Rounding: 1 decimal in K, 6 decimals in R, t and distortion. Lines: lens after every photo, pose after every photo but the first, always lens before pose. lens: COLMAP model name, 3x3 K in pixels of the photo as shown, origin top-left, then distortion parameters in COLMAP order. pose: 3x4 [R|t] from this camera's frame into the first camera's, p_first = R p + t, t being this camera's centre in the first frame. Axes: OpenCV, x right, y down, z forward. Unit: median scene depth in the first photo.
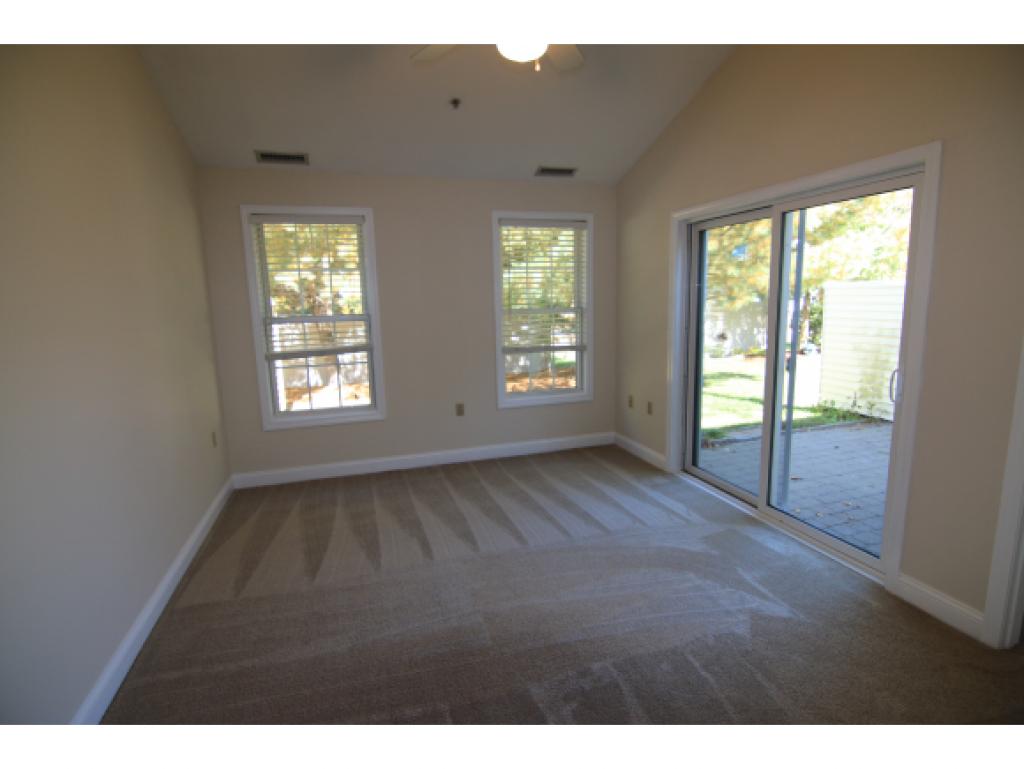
lens RADIAL K [[515.3, 0, 510.5], [0, 515.3, 386.1], [0, 0, 1]] dist [-0.004074, -0.009244]
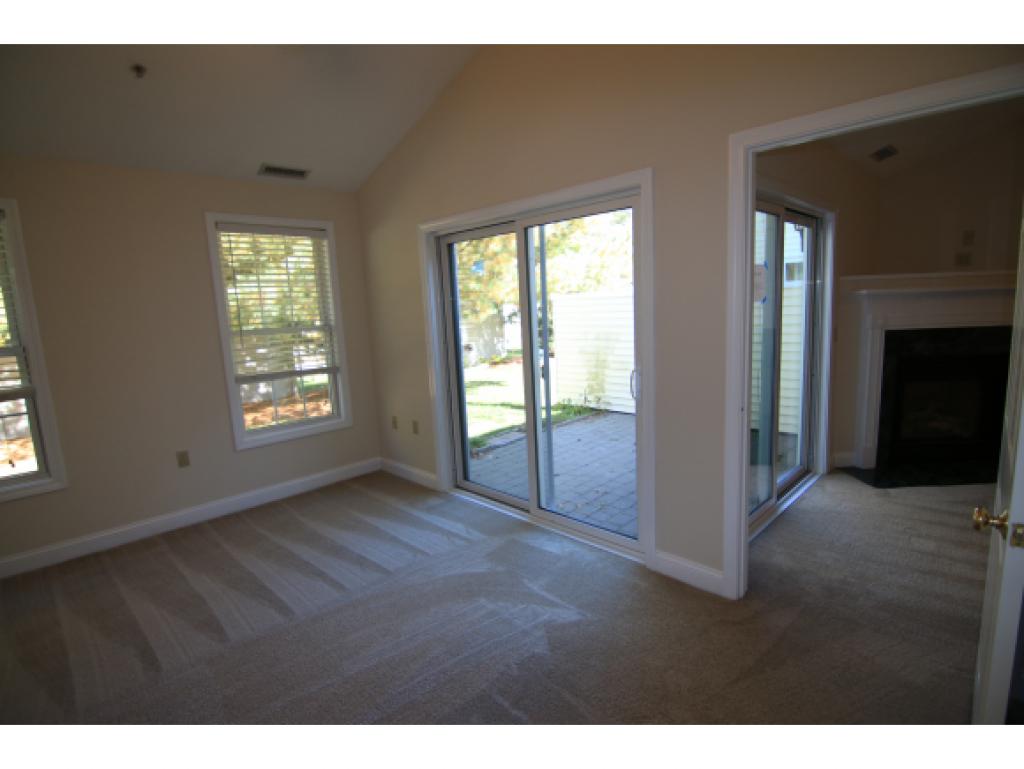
lens RADIAL K [[515.3, 0, 510.5], [0, 515.3, 386.1], [0, 0, 1]] dist [-0.004074, -0.009244]
pose [[0.886829, -0.090354, 0.453178, 0.000929], [0.103765, 0.994590, -0.004758, -0.010118], [-0.450297, 0.051244, 0.891407, 0.064023]]
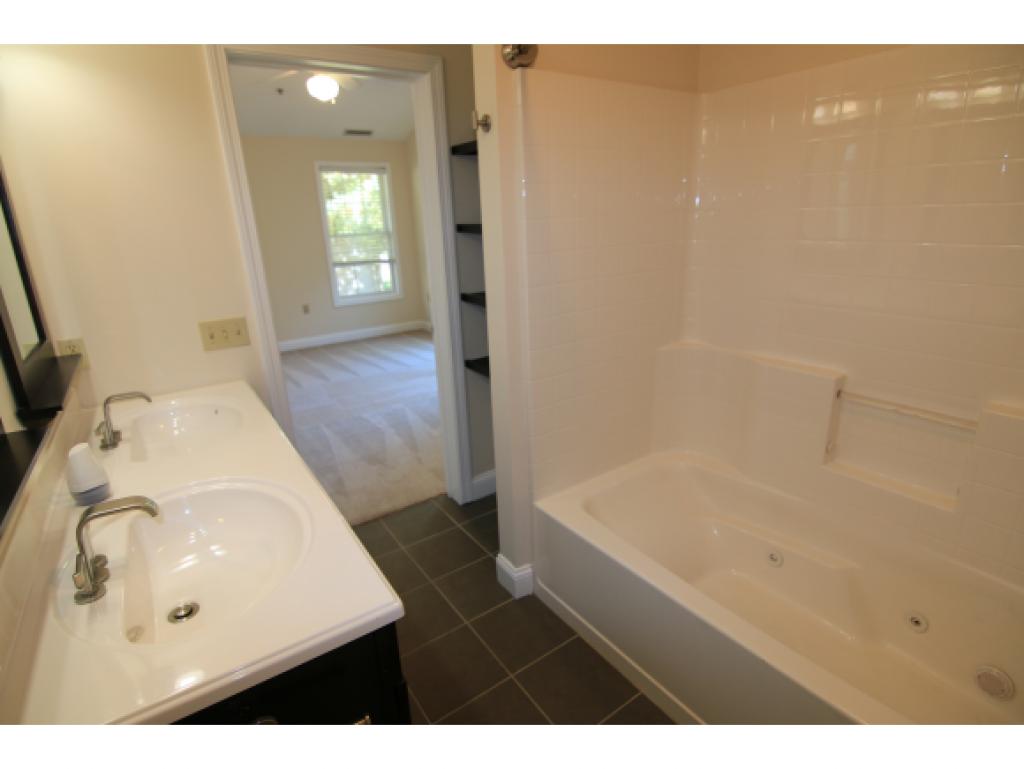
lens RADIAL K [[515.3, 0, 510.5], [0, 515.3, 386.1], [0, 0, 1]] dist [-0.004074, -0.009244]
pose [[0.953119, -0.106157, 0.283364, 0.012412], [0.065037, 0.986425, 0.150786, 0.077513], [-0.295524, -0.125288, 0.947084, -0.513484]]
